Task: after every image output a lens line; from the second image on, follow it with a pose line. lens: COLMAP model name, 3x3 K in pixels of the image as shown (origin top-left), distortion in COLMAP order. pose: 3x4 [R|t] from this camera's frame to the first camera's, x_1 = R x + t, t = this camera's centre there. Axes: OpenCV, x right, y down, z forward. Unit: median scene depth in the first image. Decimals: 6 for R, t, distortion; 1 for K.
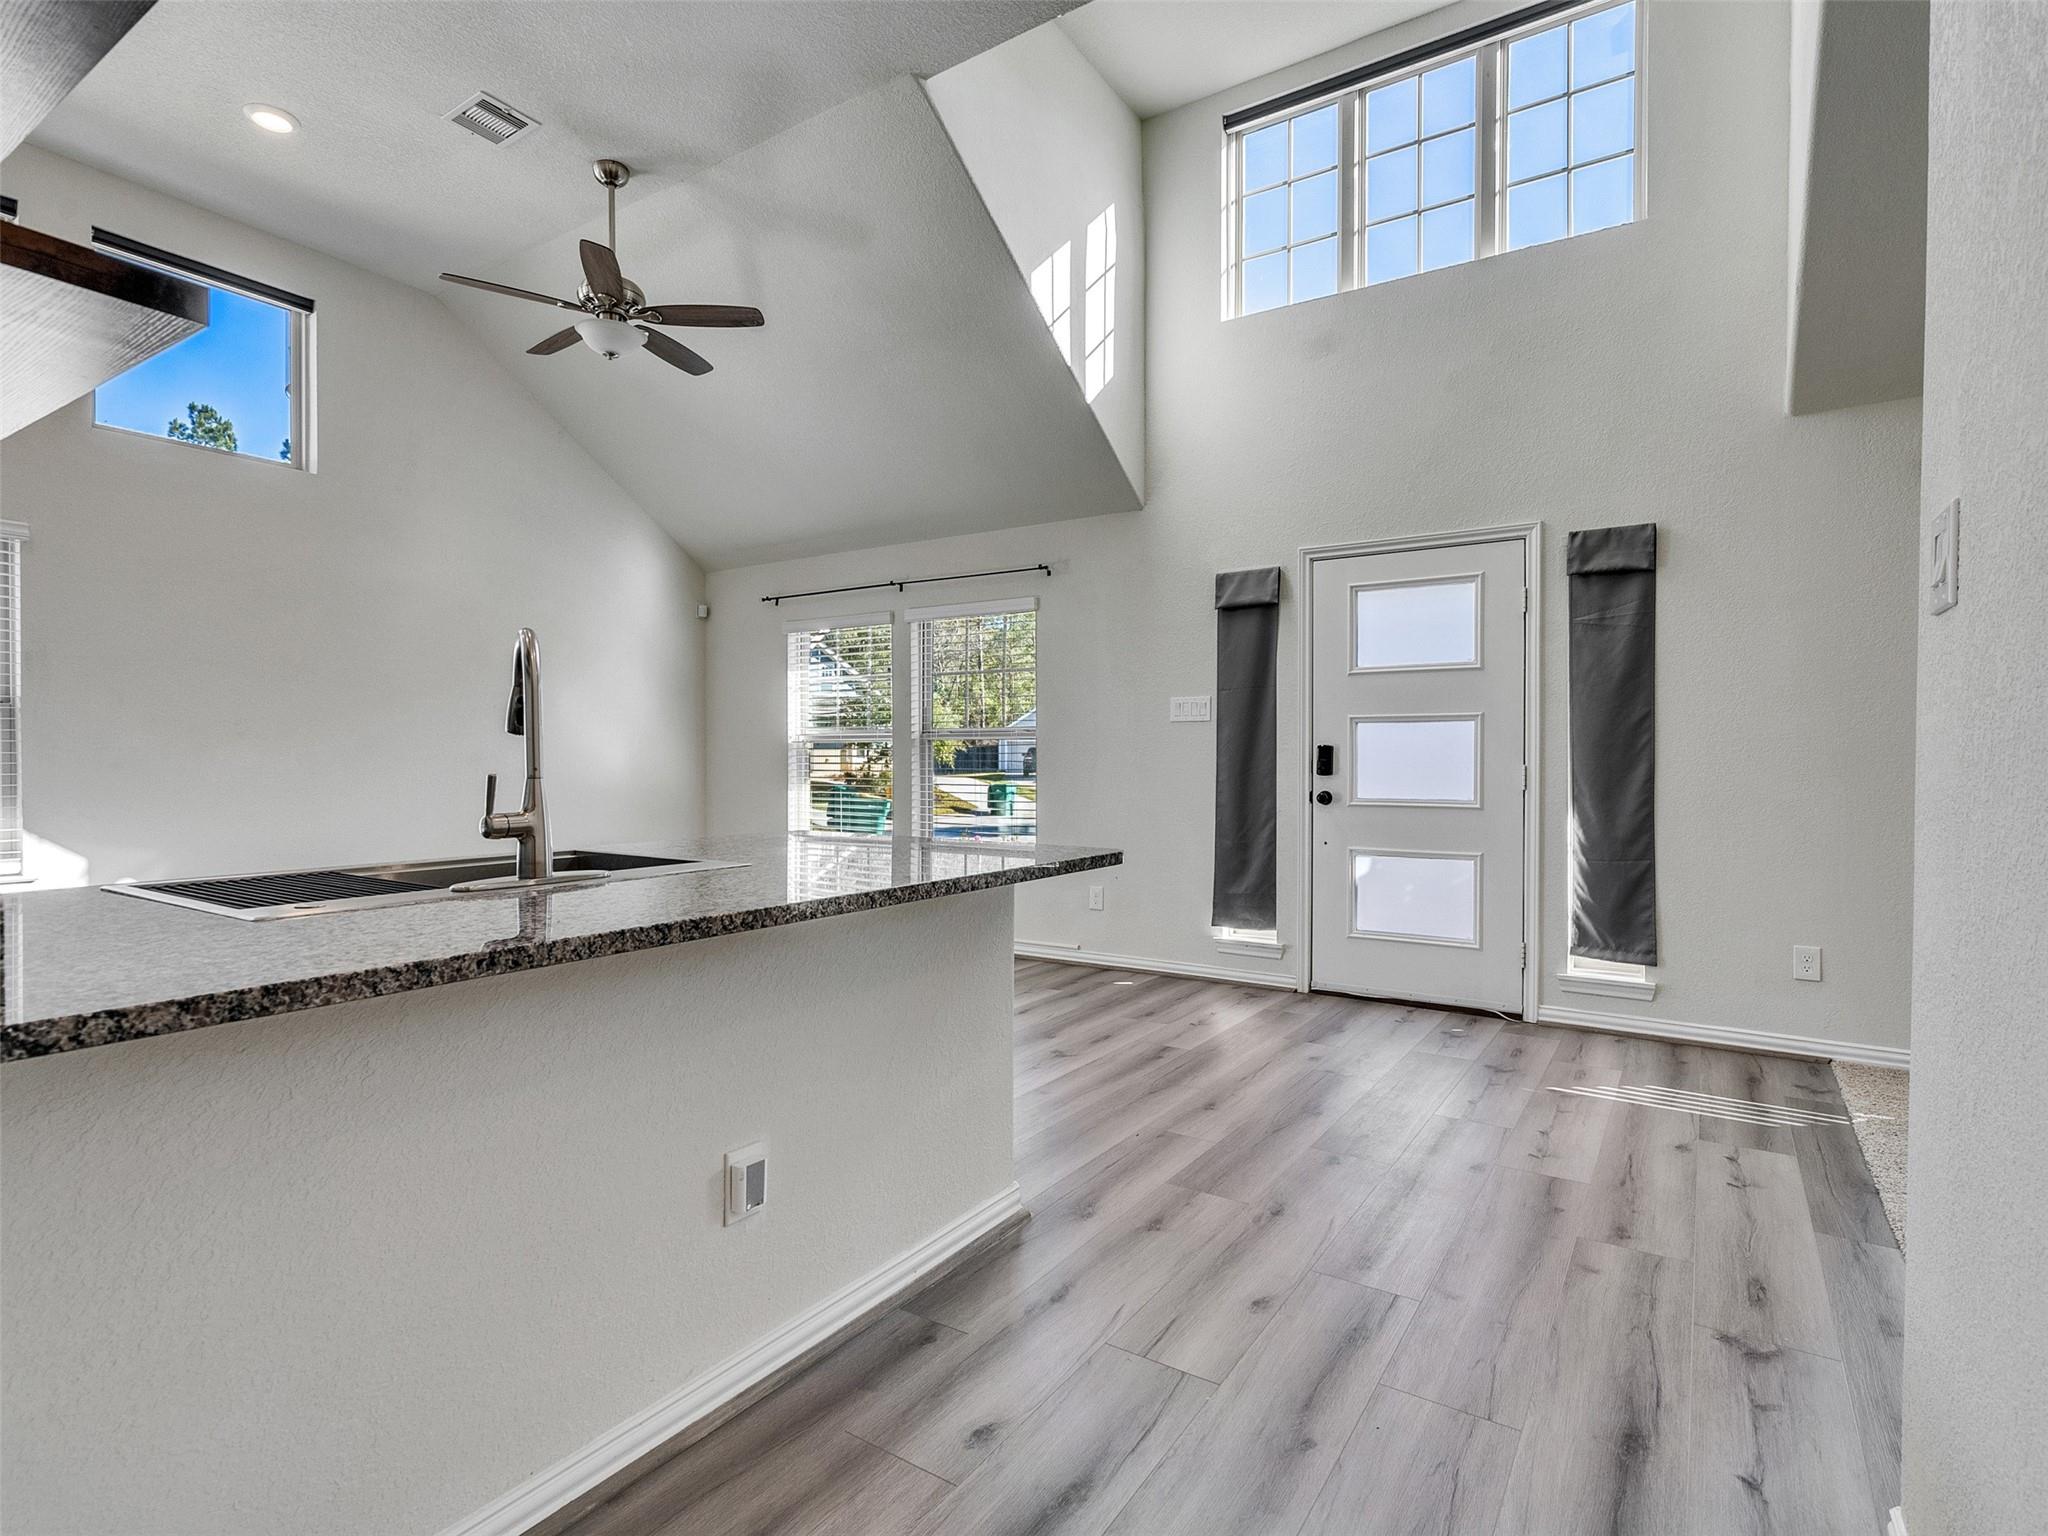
lens RADIAL K [[1045.3, 0, 1003.9], [0, 1045.3, 767.3], [0, 0, 1]] dist [-0.006274, 0.003207]
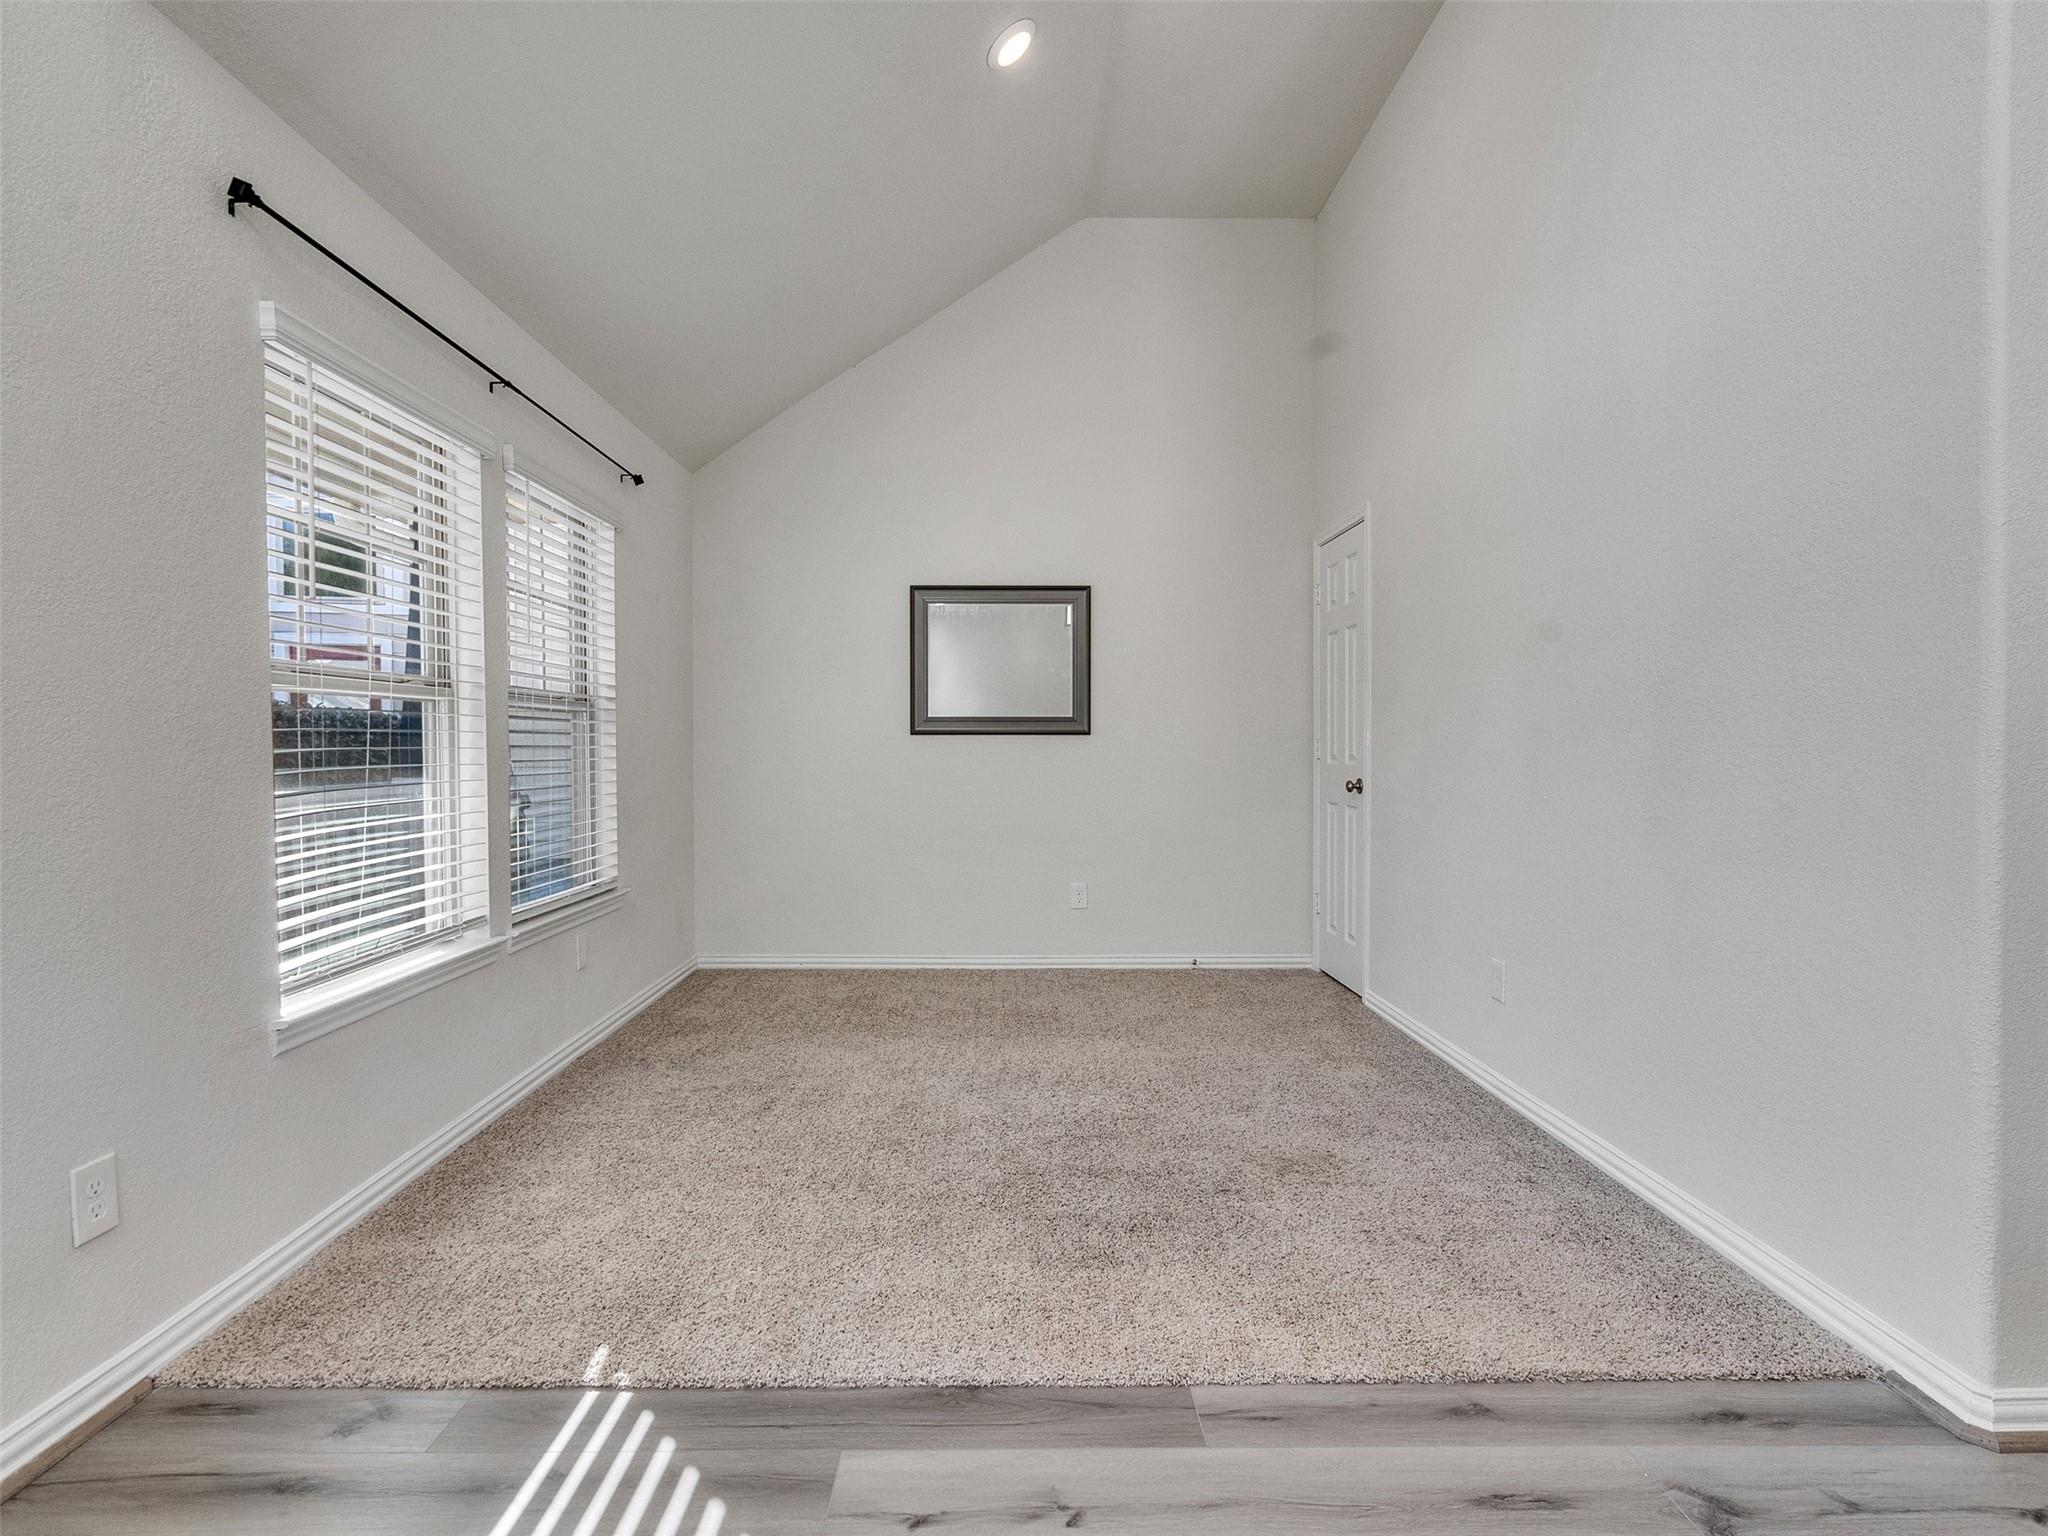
lens RADIAL K [[1045.3, 0, 1003.4], [0, 1045.3, 764.4], [0, 0, 1]] dist [-0.006274, 0.003207]
pose [[-0.562434, -0.017471, 0.826657, 0.168665], [0.007533, 0.999627, 0.026252, -0.003982], [-0.826808, 0.020992, -0.562093, 0.795769]]
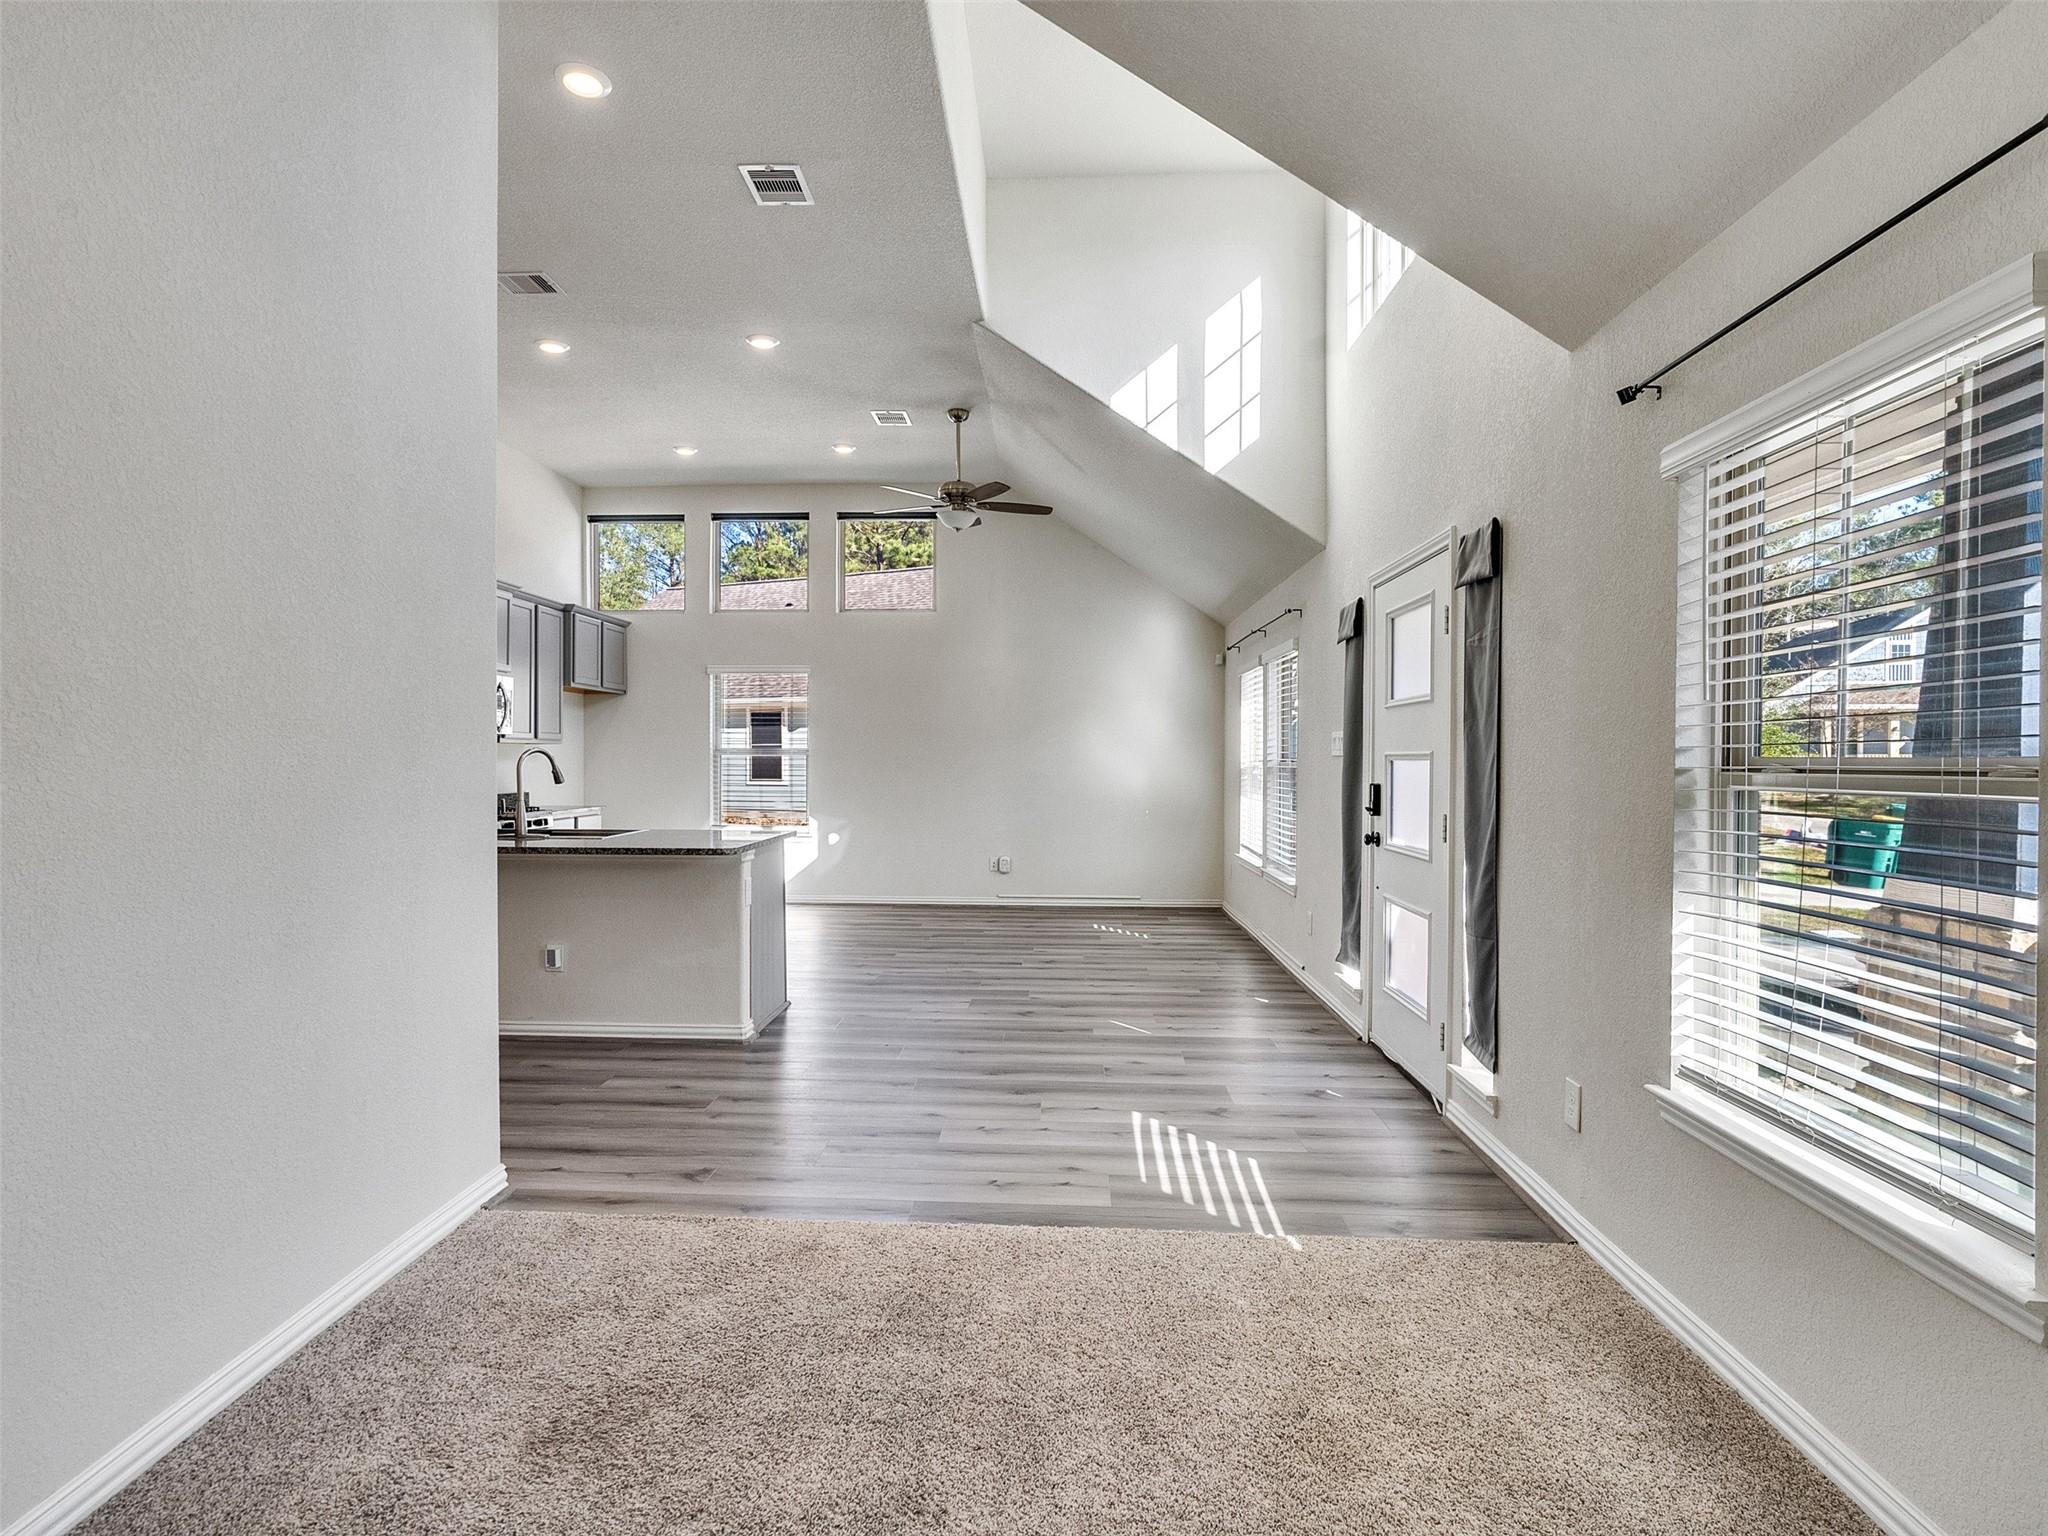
lens RADIAL K [[1045.3, 0, 1006.6], [0, 1045.3, 765.1], [0, 0, 1]] dist [-0.006274, 0.003207]
pose [[0.513526, 0.005816, -0.858054, 1.019907], [-0.008999, 0.999959, 0.001392, -0.038883], [0.858027, 0.007007, 0.513557, 0.247514]]
